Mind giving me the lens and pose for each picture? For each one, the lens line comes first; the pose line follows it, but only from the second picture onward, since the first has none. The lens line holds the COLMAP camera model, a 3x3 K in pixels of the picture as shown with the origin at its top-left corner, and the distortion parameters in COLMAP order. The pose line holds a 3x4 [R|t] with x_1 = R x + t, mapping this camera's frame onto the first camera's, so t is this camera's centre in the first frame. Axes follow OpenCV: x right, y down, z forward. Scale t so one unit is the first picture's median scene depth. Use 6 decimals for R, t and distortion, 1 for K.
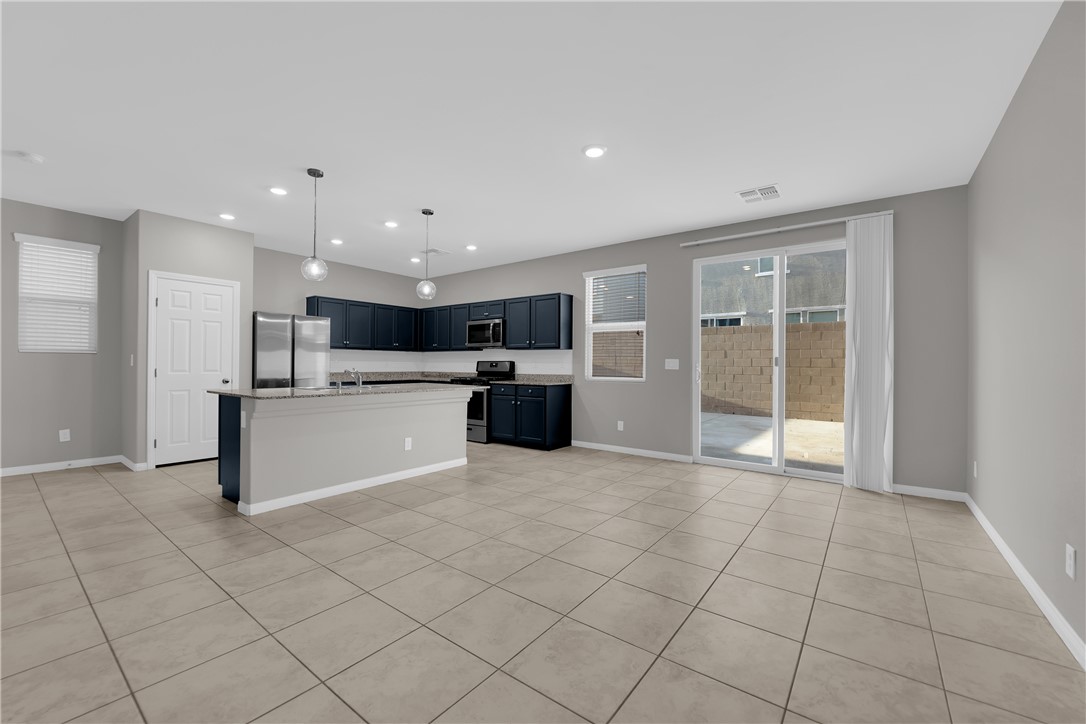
lens RADIAL K [[434.9, 0, 542.0], [0, 434.9, 362.7], [0, 0, 1]] dist [-0.016304, 0.000029]
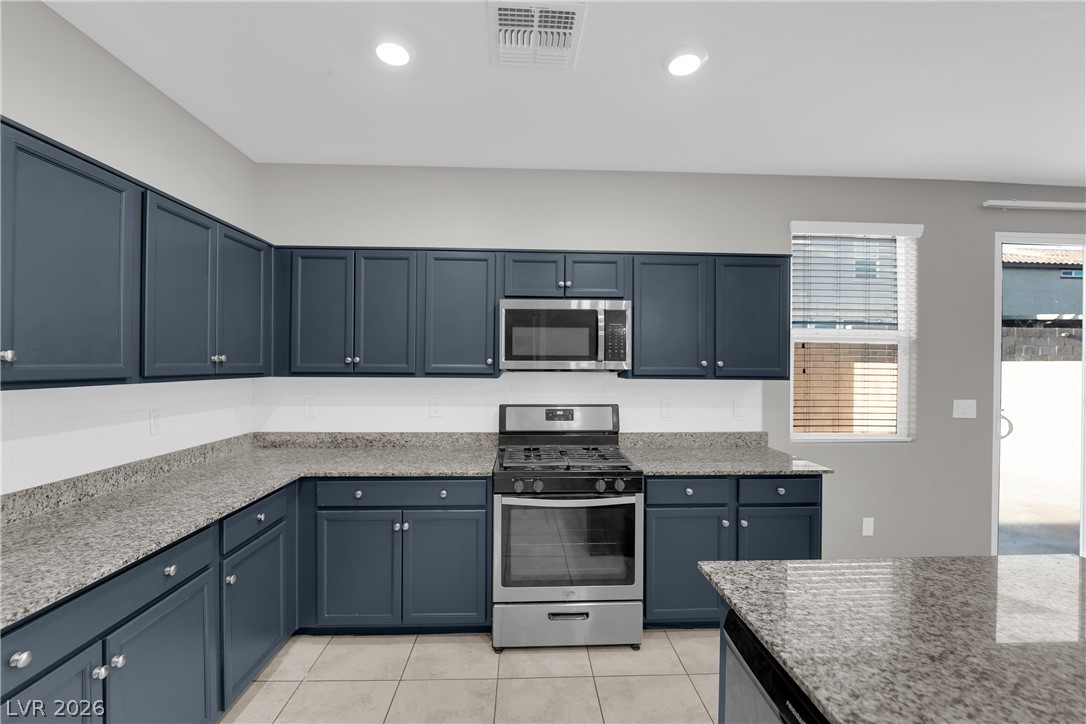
lens RADIAL K [[434.9, 0, 540.5], [0, 434.9, 363.4], [0, 0, 1]] dist [-0.016304, 0.000029]
pose [[0.776886, 0.001120, 0.629640, -0.455615], [-0.004969, 0.999978, 0.004352, -0.051892], [-0.629621, -0.006510, 0.776875, 0.853622]]
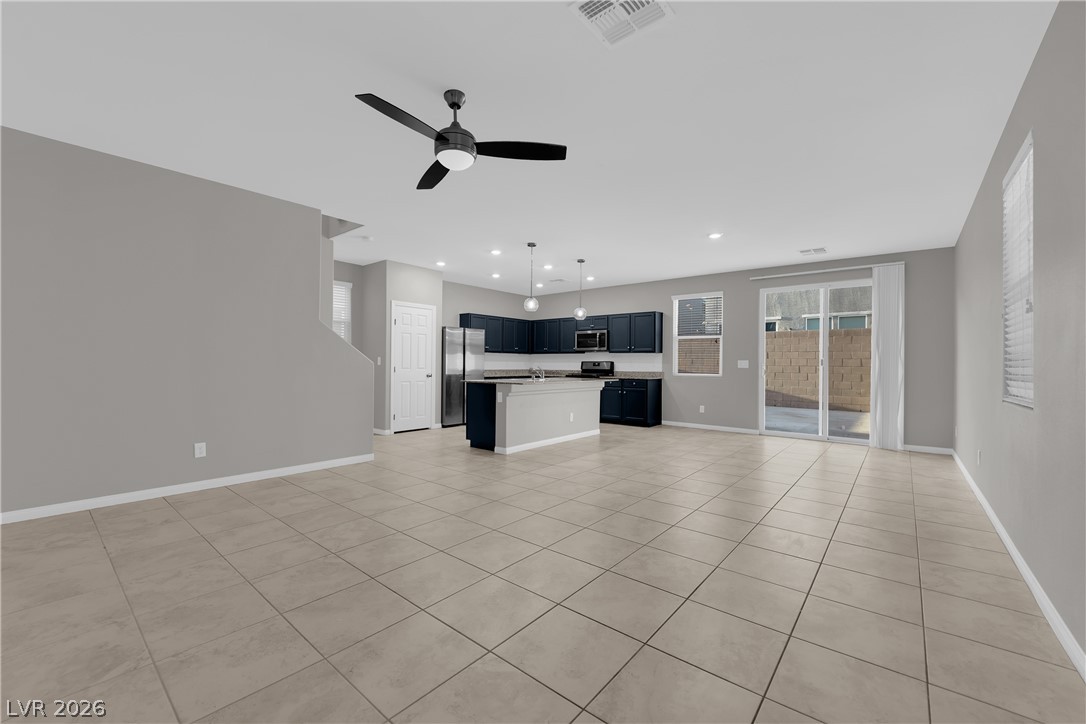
lens RADIAL K [[434.9, 0, 541.7], [0, 434.9, 363.2], [0, 0, 1]] dist [-0.016304, 0.000029]
pose [[0.999042, 0.001001, -0.043740, -0.265135], [-0.000860, 0.999994, 0.003259, -0.003003], [0.043743, -0.003219, 0.999038, -0.386030]]
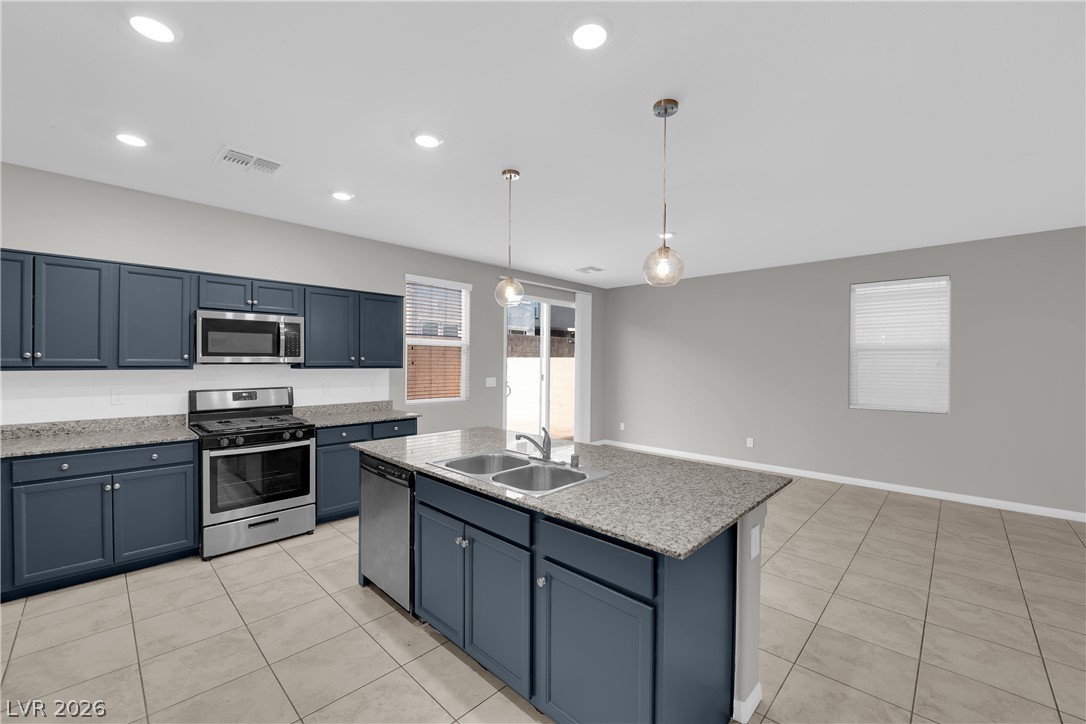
lens RADIAL K [[434.9, 0, 537.9], [0, 434.9, 360.6], [0, 0, 1]] dist [-0.016304, 0.000029]
pose [[0.128486, -0.002967, 0.991707, -0.727139], [-0.007261, 0.999966, 0.003933, -0.052252], [-0.991685, -0.007706, 0.128460, 0.691431]]
